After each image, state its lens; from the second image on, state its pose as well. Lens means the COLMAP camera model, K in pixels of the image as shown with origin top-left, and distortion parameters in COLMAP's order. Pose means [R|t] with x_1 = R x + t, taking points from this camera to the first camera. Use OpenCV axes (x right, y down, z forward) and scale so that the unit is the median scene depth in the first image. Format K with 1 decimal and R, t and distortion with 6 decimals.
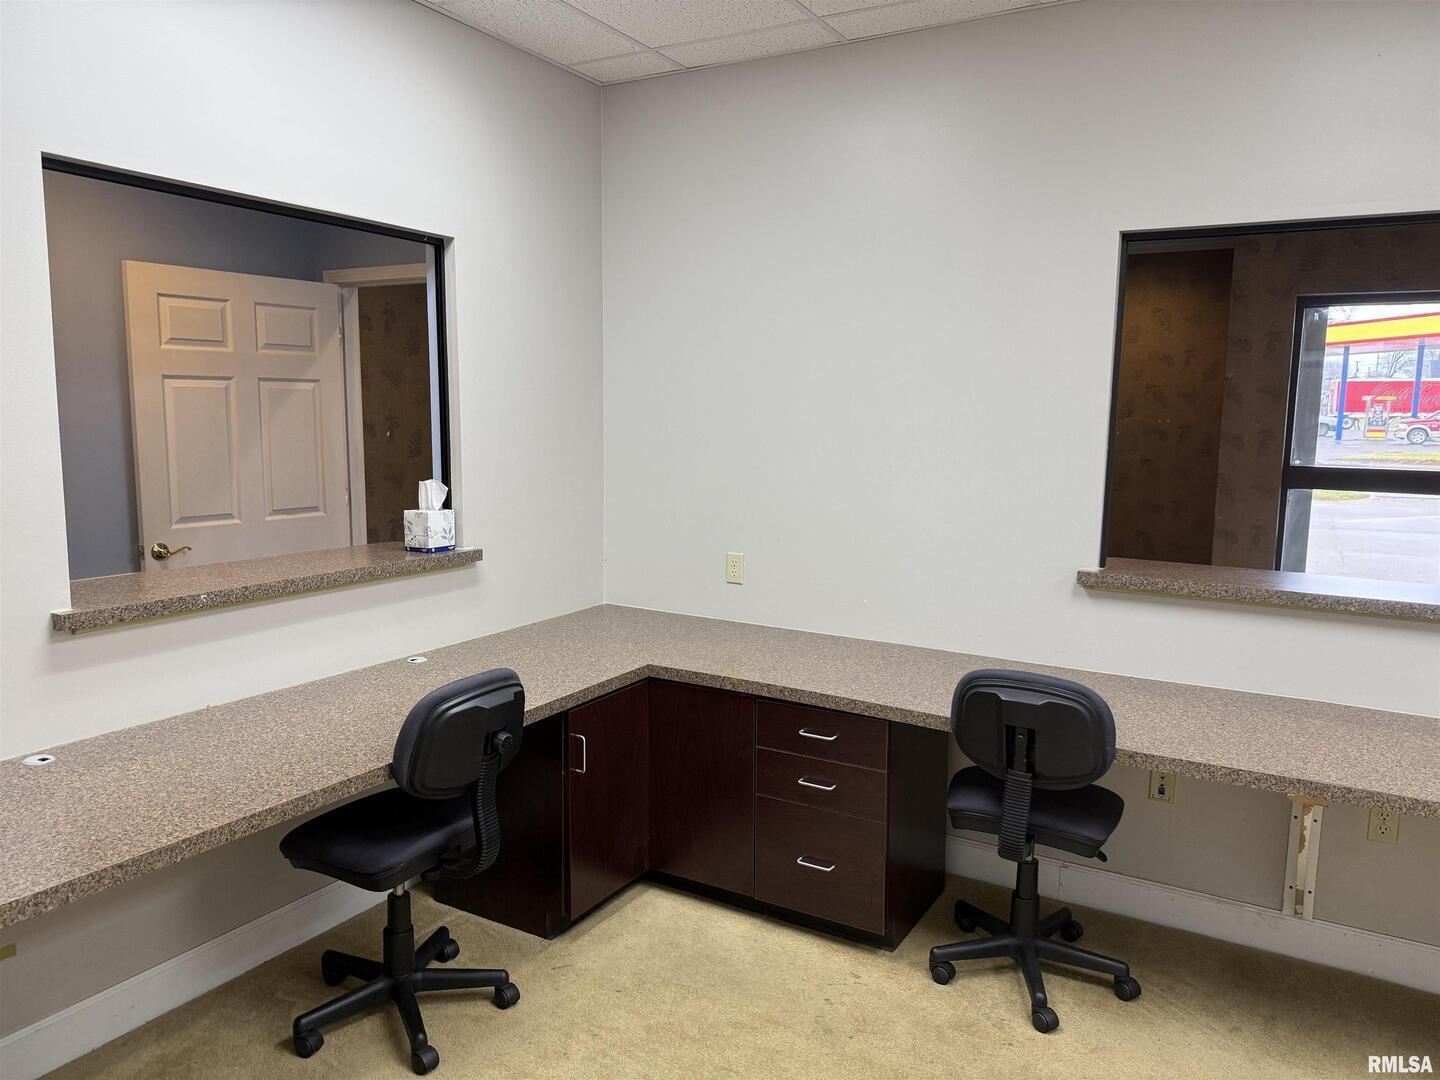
lens RADIAL K [[1005.1, 0, 720.0], [0, 1005.1, 540.0], [0, 0, 1]] dist [-0.039436, -0.004019]
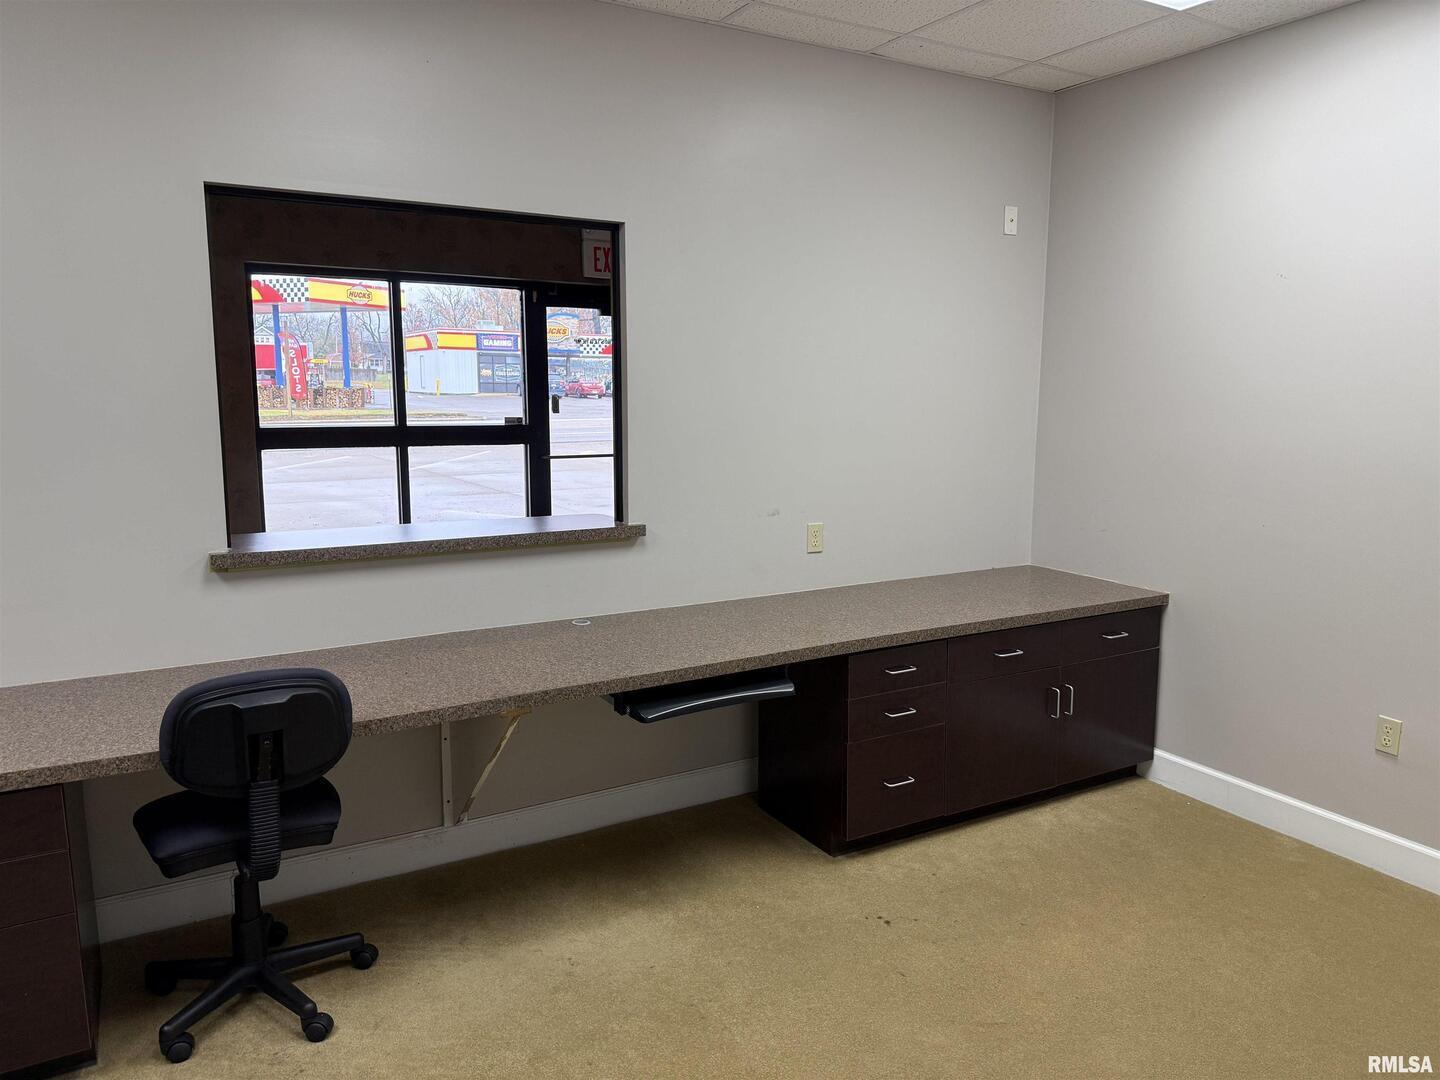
lens RADIAL K [[995.6, 0, 720.0], [0, 995.6, 540.0], [0, 0, 1]] dist [-0.000918, -0.033517]
pose [[0.476464, -0.150773, 0.866169, -0.229047], [0.121880, 0.987001, 0.104762, -0.025138], [-0.870705, 0.055653, 0.488646, 0.175441]]
